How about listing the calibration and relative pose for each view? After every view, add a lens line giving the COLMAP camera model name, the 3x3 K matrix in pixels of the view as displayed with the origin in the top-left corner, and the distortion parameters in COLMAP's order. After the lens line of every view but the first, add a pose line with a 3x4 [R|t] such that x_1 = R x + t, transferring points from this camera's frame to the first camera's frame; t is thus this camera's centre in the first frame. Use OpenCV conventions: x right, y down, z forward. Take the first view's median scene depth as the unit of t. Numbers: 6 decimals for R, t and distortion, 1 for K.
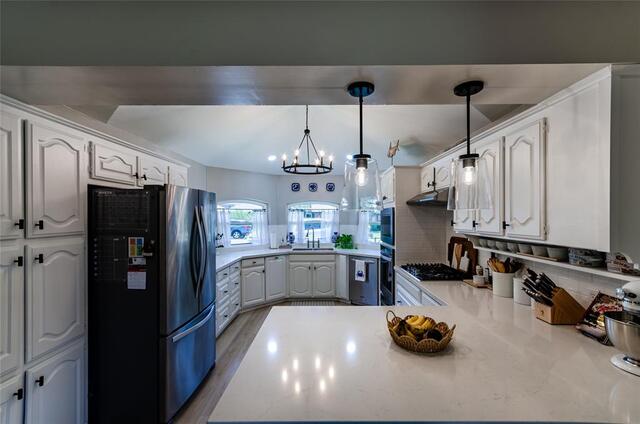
lens RADIAL K [[285.4, 0, 320.7], [0, 285.4, 215.6], [0, 0, 1]] dist [-0.001961, 0.002376]
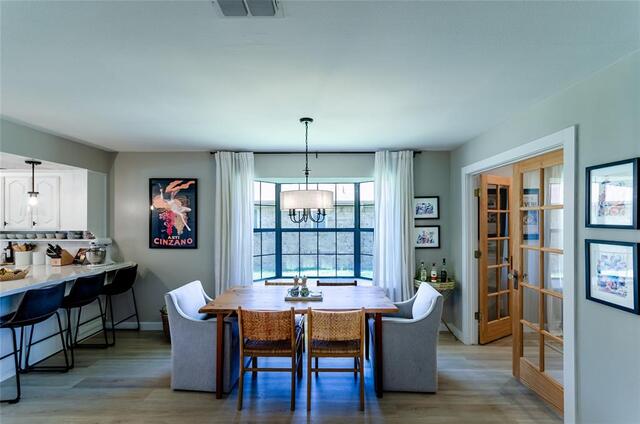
lens RADIAL K [[285.4, 0, 323.3], [0, 285.4, 218.5], [0, 0, 1]] dist [-0.001961, 0.002376]
pose [[-0.001436, 0.000907, 0.999999, -1.114449], [-0.003382, 0.999994, -0.000912, -0.004425], [-0.999993, -0.003383, -0.001433, -0.829868]]
